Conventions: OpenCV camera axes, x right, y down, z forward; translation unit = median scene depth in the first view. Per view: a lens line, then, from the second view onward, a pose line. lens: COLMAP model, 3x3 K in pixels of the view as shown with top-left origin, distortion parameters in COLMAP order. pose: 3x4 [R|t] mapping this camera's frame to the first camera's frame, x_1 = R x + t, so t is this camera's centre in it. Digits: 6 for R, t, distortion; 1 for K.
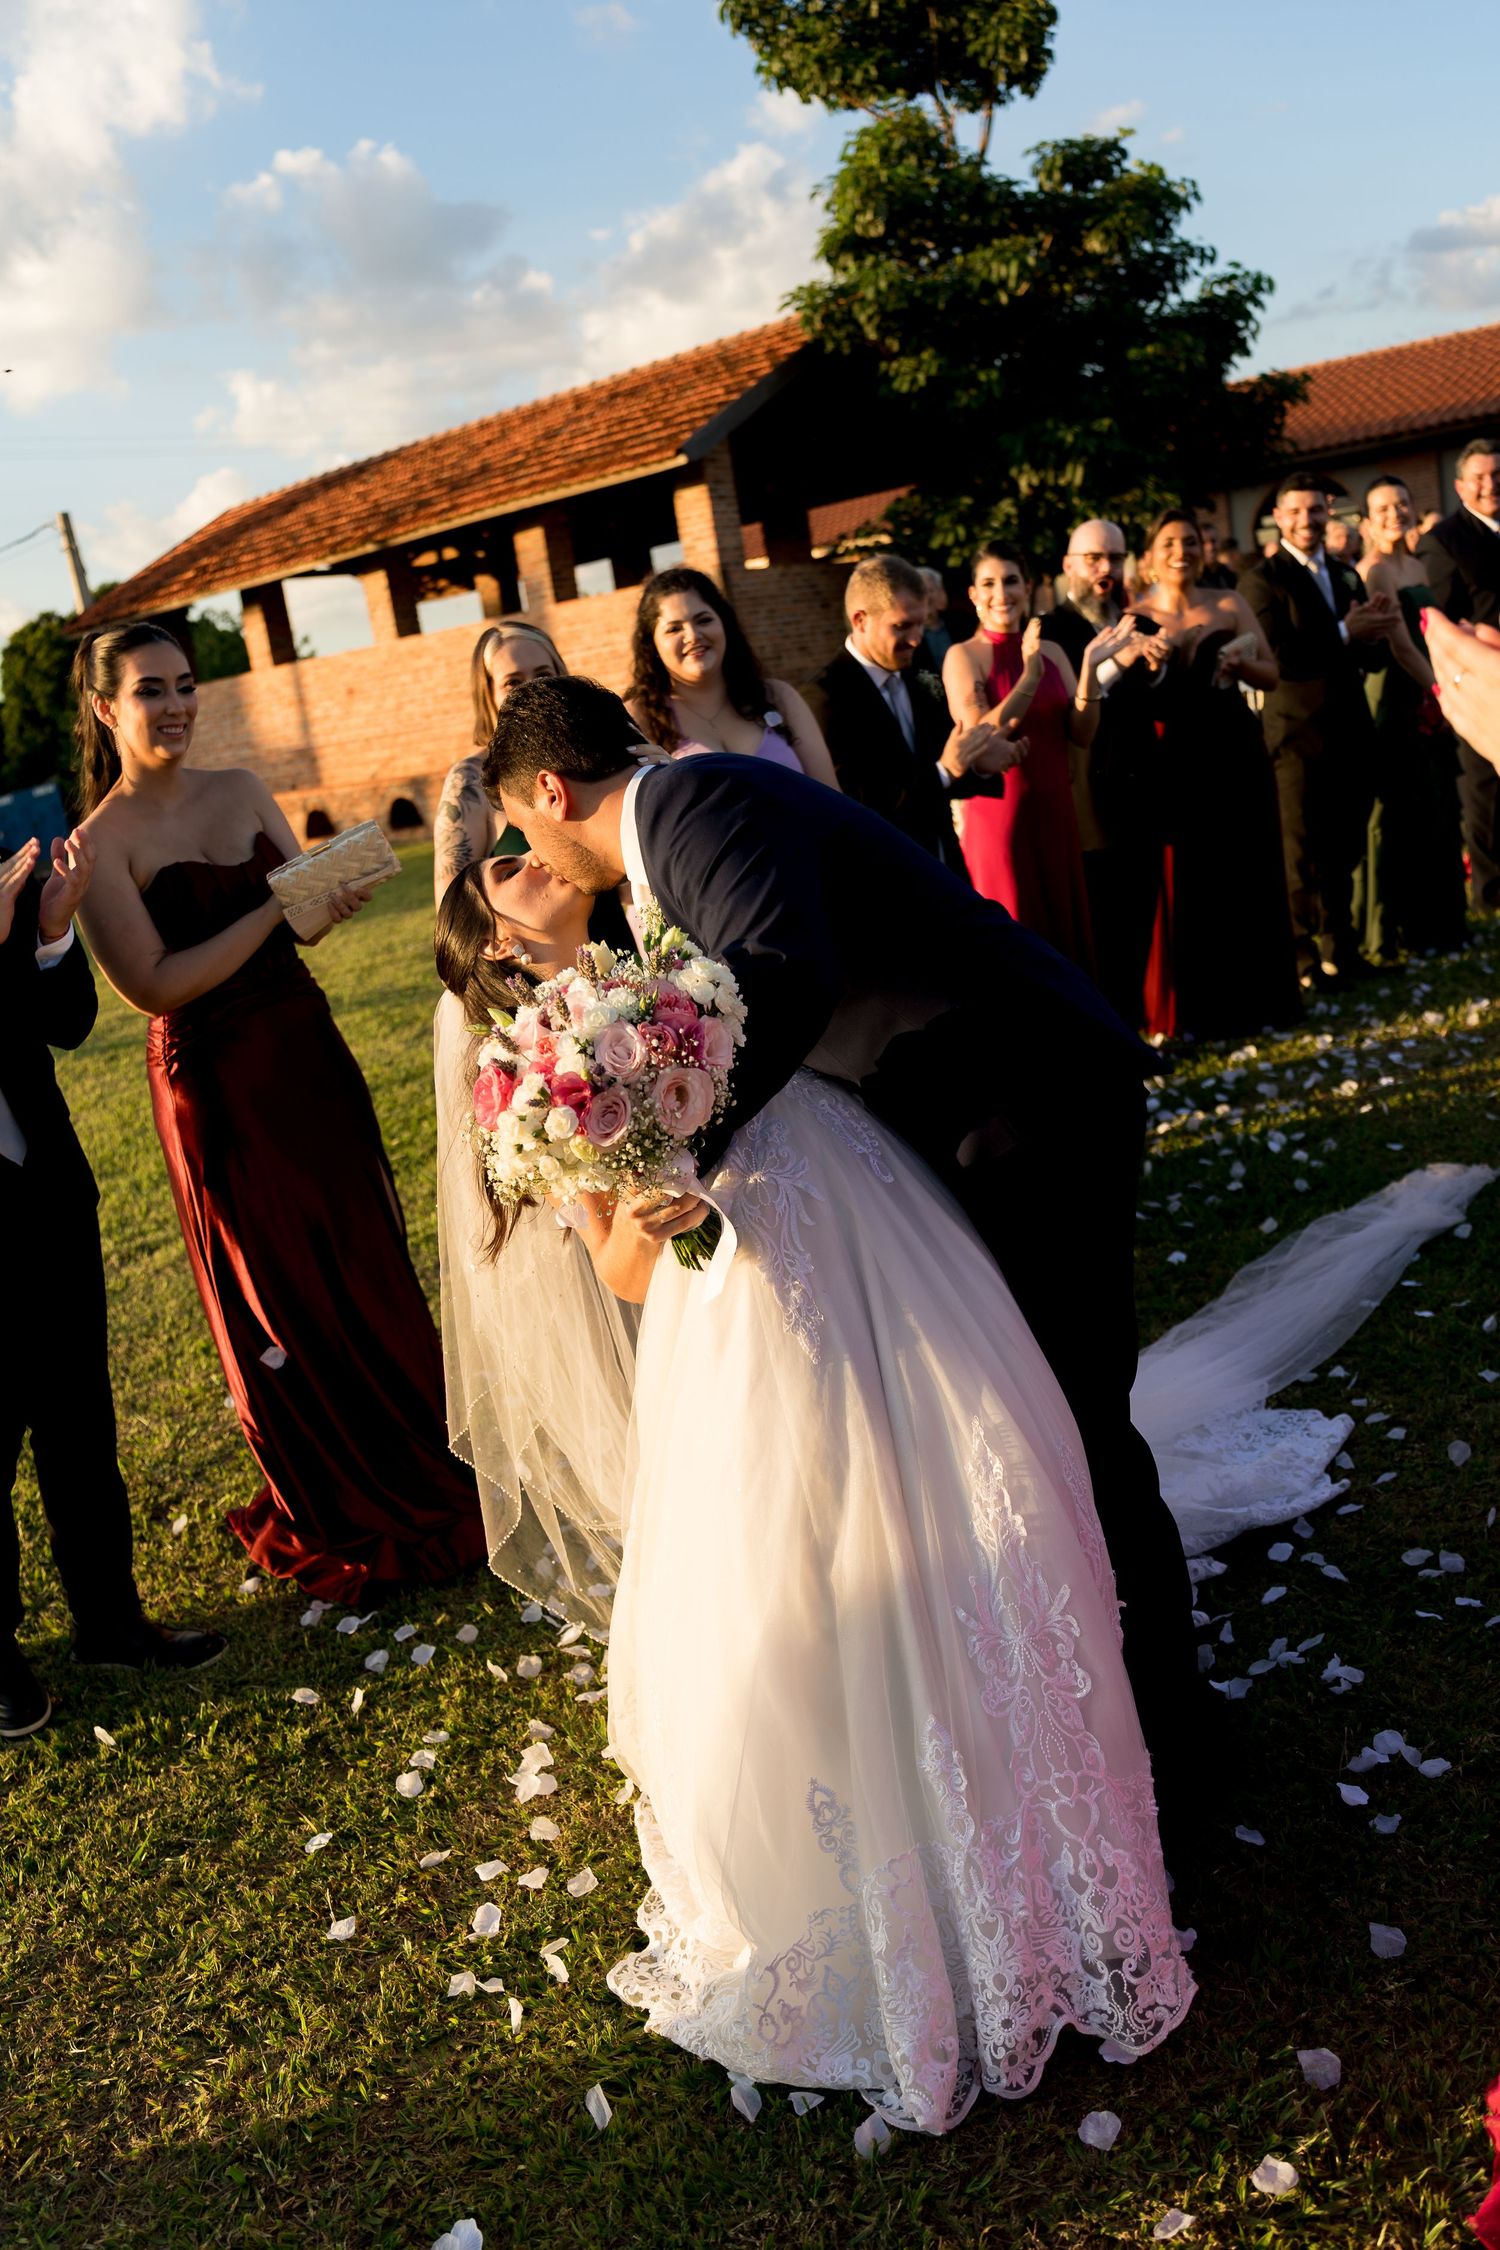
lens RADIAL K [[1854.7, 0, 742.0], [0, 1854.7, 1123.8], [0, 0, 1]] dist [-0.108588, 0.080332]
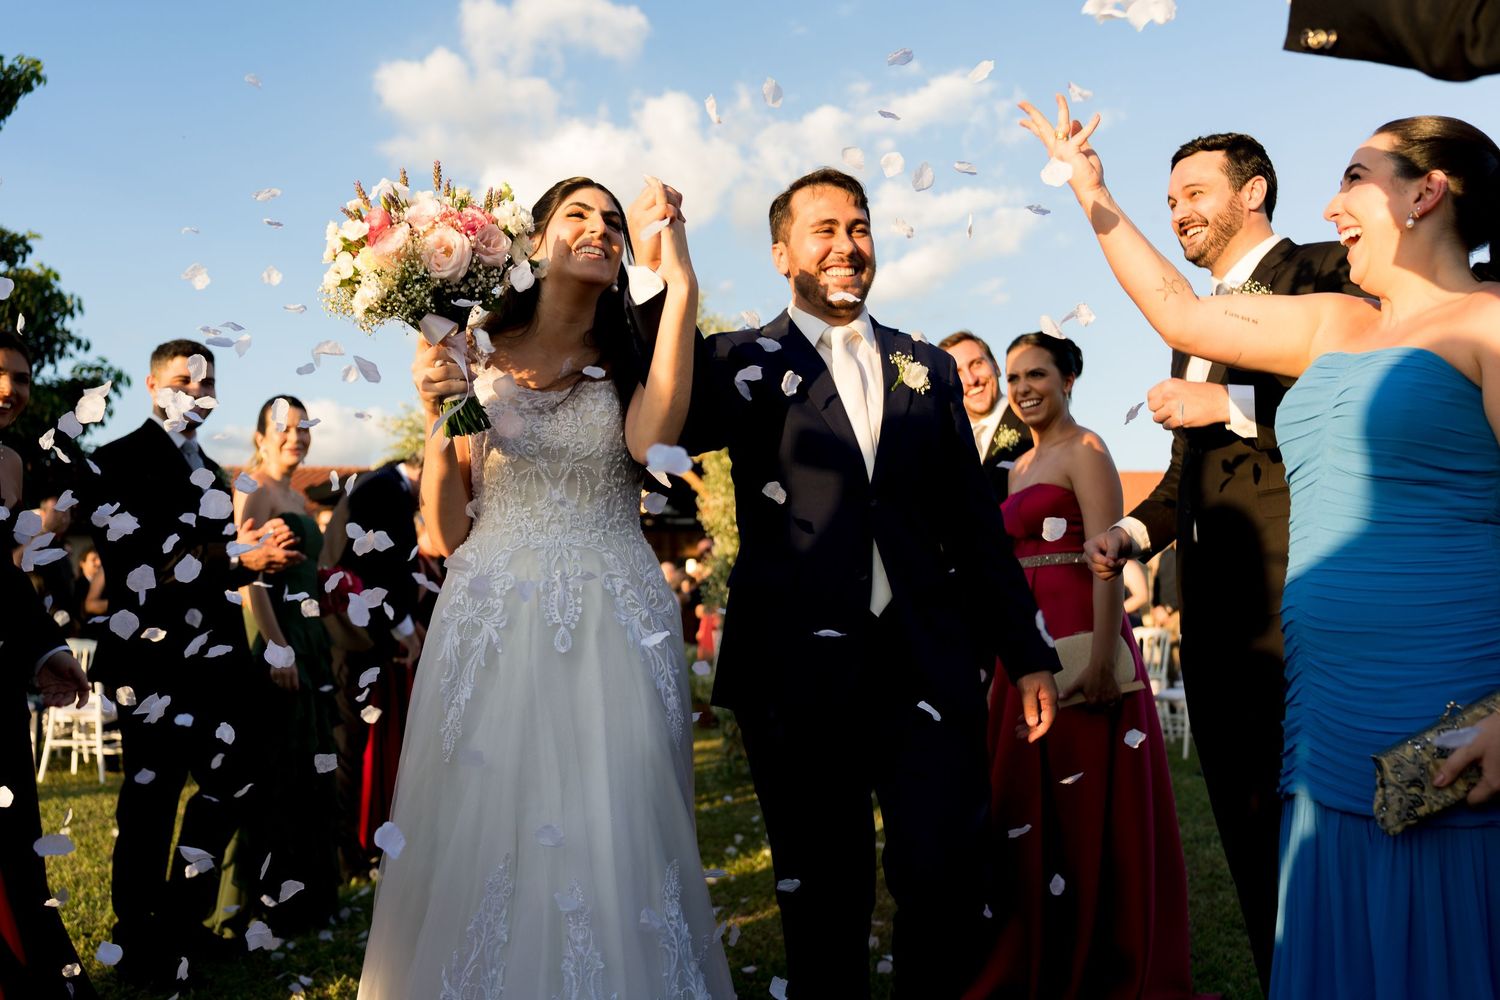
lens RADIAL K [[1236.5, 0, 767.3], [0, 1236.5, 506.0], [0, 0, 1]] dist [-0.108588, 0.080332]
pose [[0.692450, 0.233731, 0.682556, 0.035631], [0.062102, 0.923247, -0.379155, -0.015511], [-0.718788, 0.304934, 0.624788, 0.142777]]
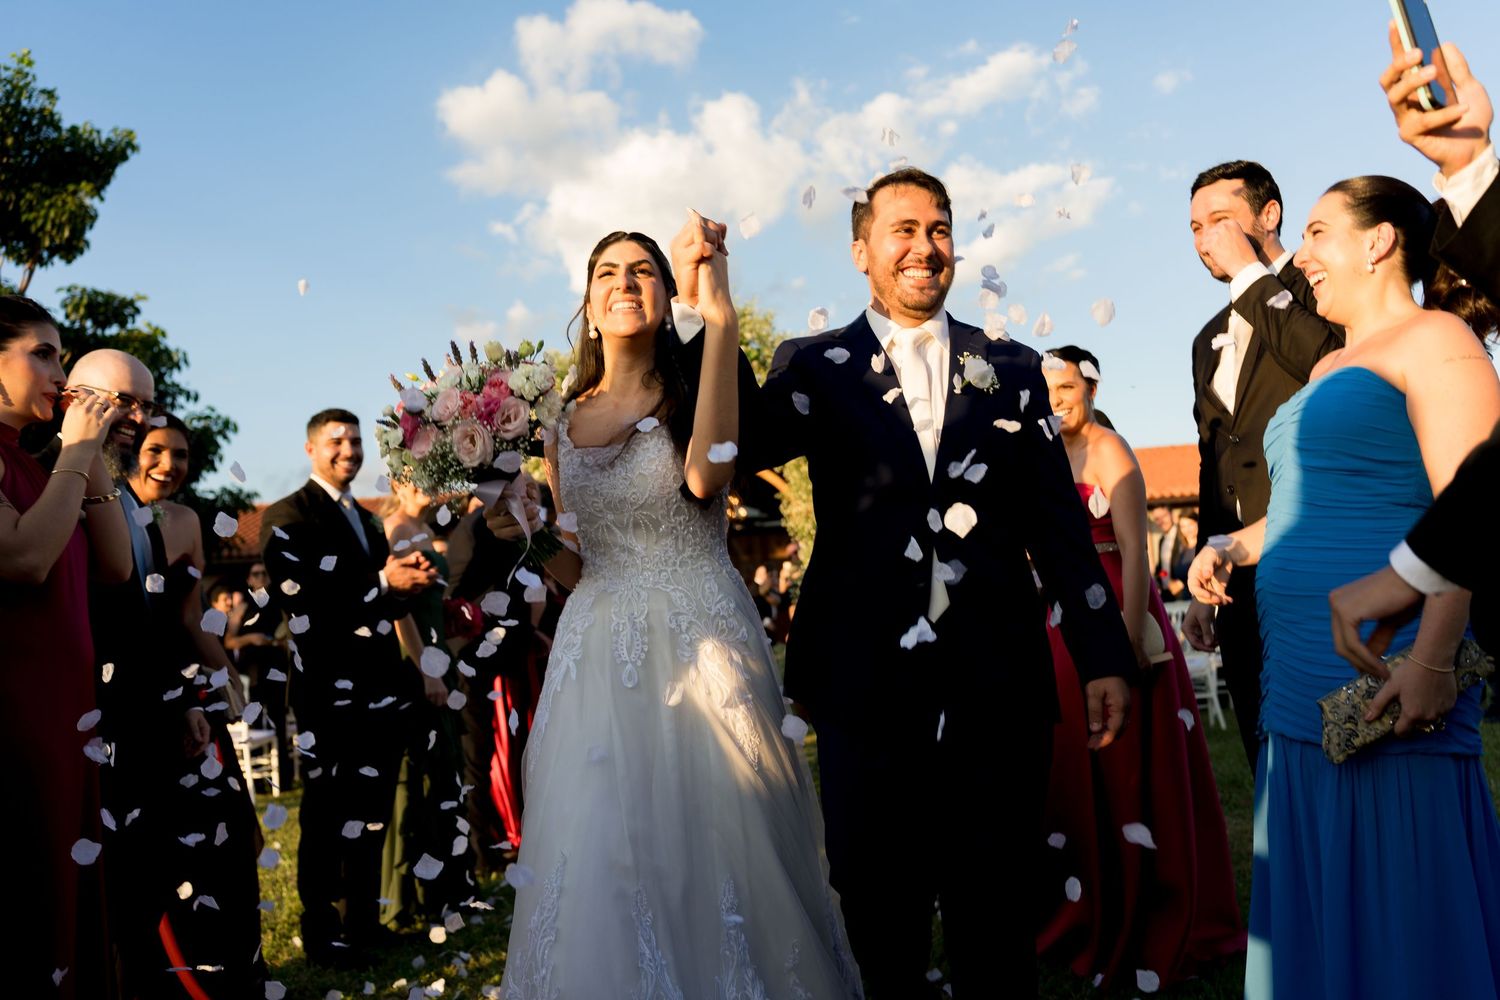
lens RADIAL K [[1236.5, 0, 765.2], [0, 1236.5, 512.5], [0, 0, 1]] dist [-0.108588, 0.080332]
pose [[0.754941, 0.177560, 0.631297, 0.022533], [0.099290, 0.920603, -0.377667, -0.010794], [-0.648232, 0.347797, 0.677371, 0.130175]]
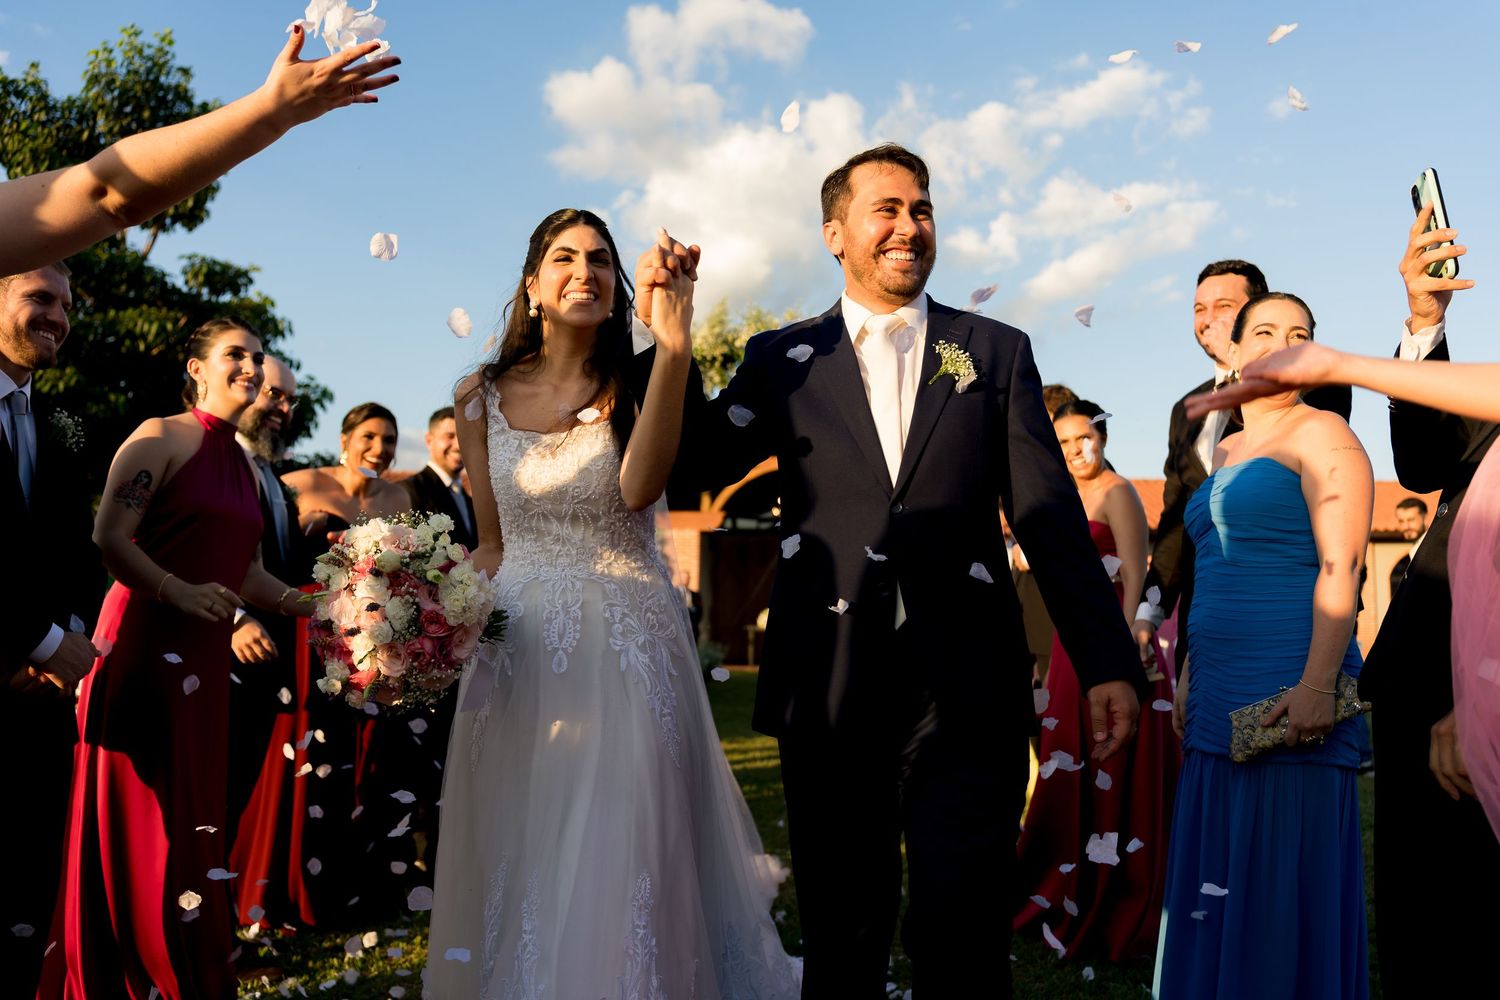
lens RADIAL K [[1236.5, 0, 755.0], [0, 1236.5, 512.2], [0, 0, 1]] dist [-0.108588, 0.080332]
pose [[0.780365, 0.235915, 0.579116, 0.010139], [0.002974, 0.924694, -0.380700, -0.002093], [-0.625318, 0.298807, 0.720897, 0.108109]]
